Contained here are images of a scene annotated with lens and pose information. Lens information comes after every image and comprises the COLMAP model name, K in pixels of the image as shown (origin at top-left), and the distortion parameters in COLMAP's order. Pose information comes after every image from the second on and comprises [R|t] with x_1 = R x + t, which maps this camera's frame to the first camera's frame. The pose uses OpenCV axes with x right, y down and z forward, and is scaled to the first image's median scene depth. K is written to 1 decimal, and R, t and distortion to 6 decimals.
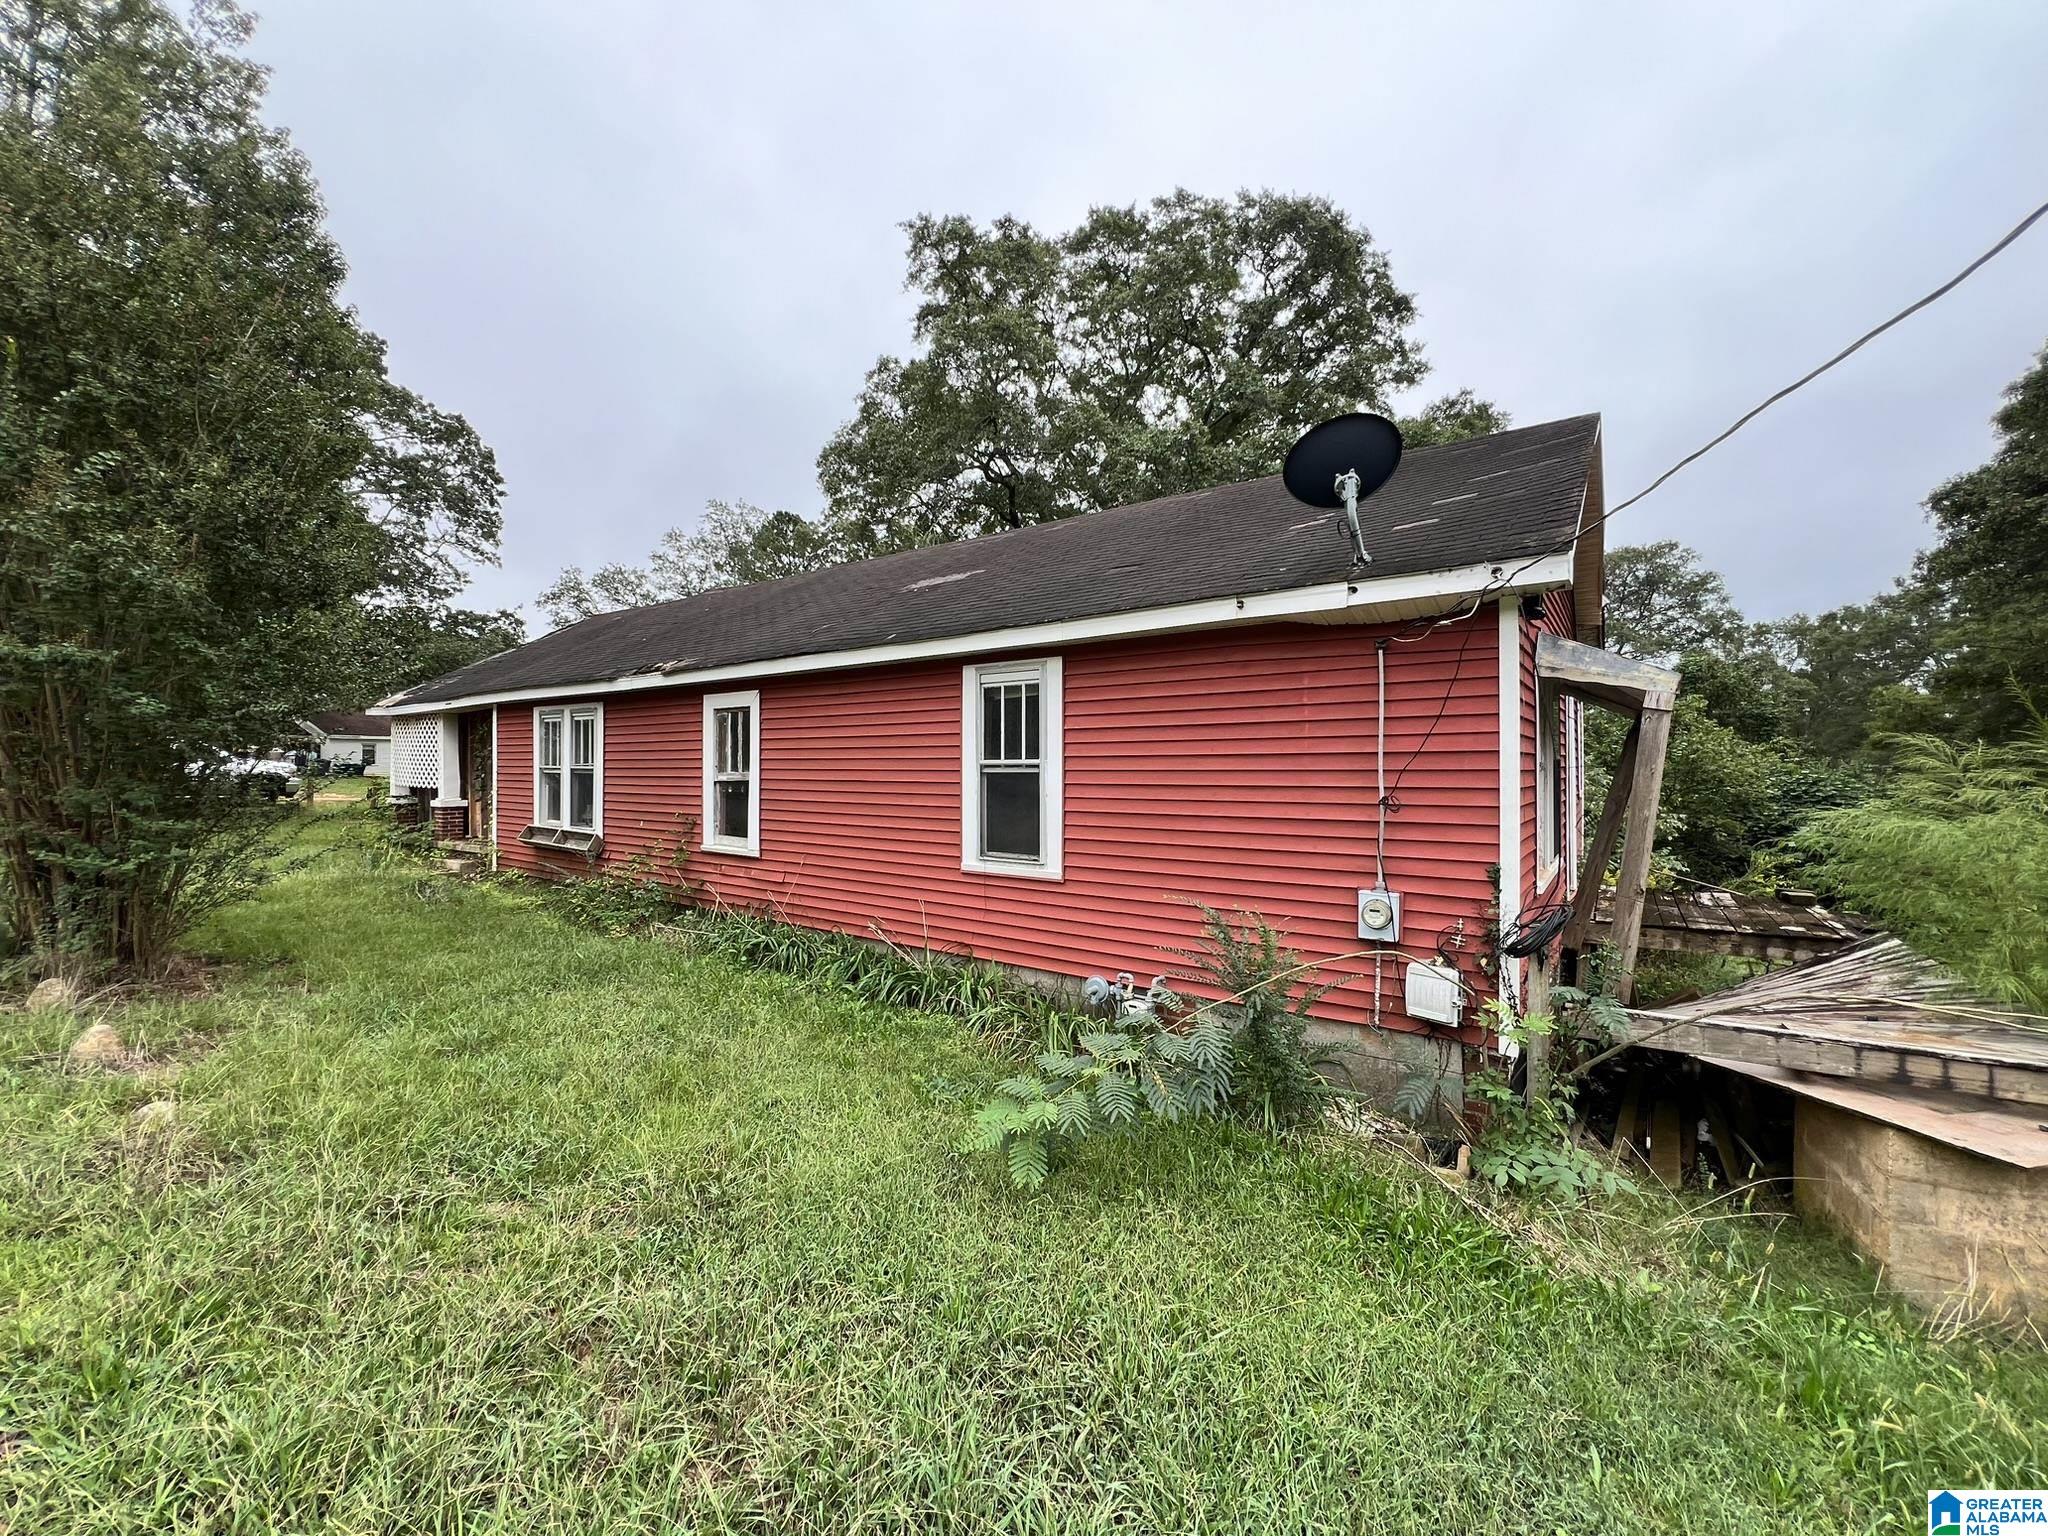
lens RADIAL K [[824.1, 0, 1024.9], [0, 824.1, 761.6], [0, 0, 1]] dist [-0.000307, -0.000007]
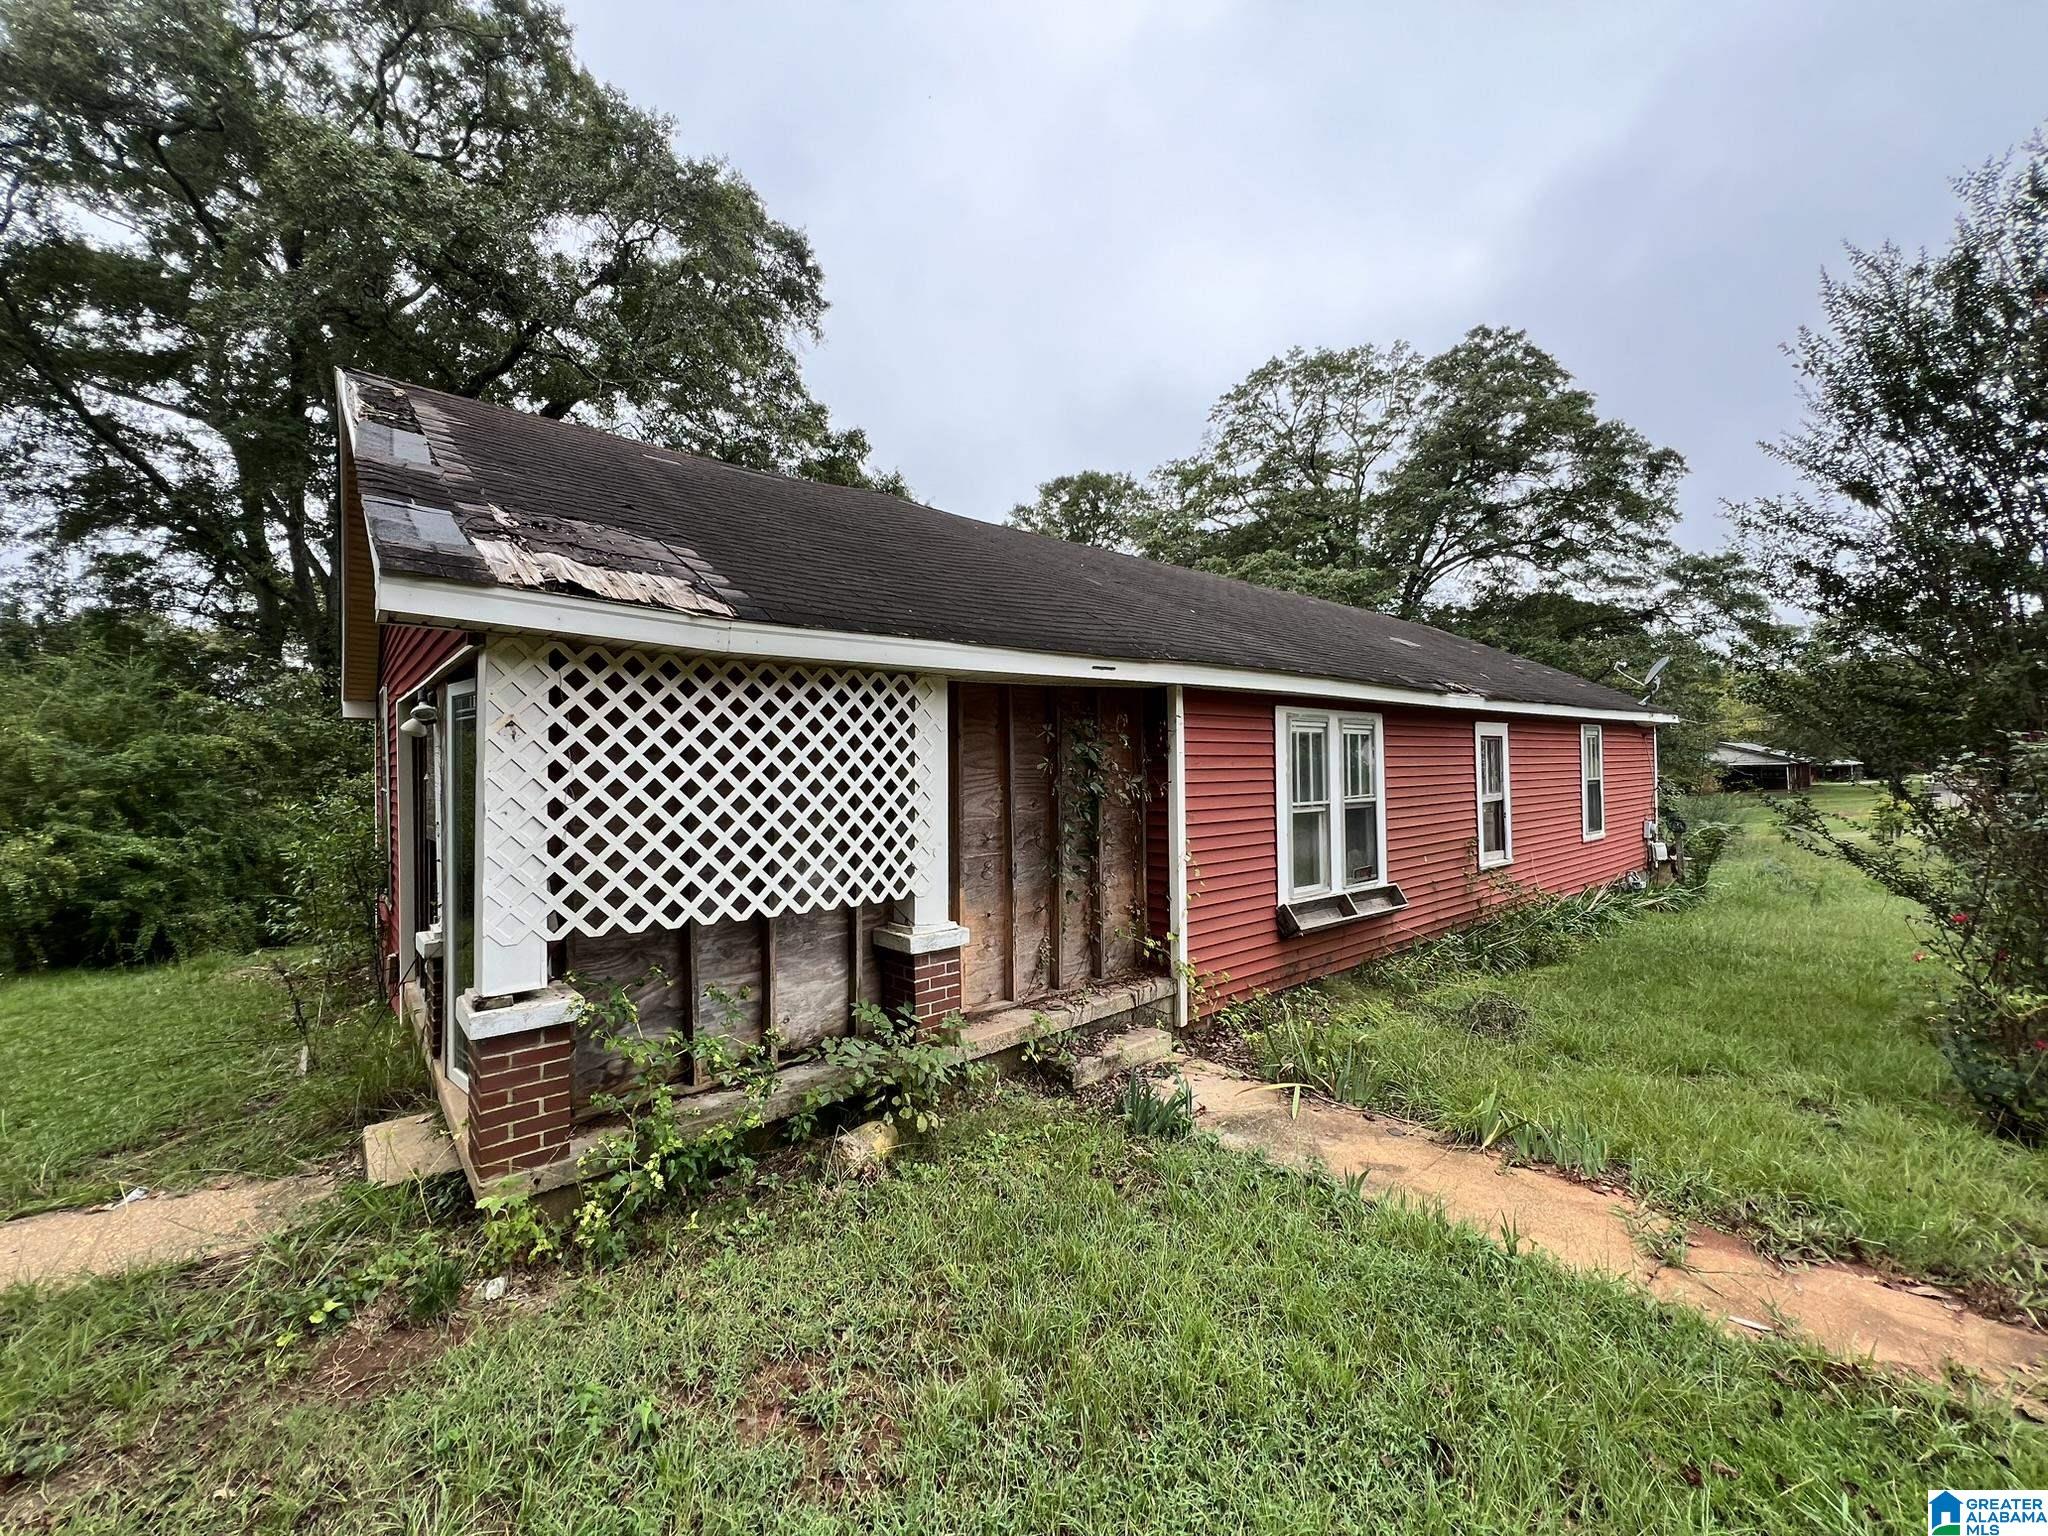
lens RADIAL K [[824.1, 0, 1025.4], [0, 824.1, 768.9], [0, 0, 1]] dist [-0.000307, -0.000007]
pose [[0.202315, 0.010896, 0.979260, -1.279835], [0.035821, 0.999187, -0.018518, -0.016717], [-0.978665, 0.038825, 0.201760, 1.113485]]
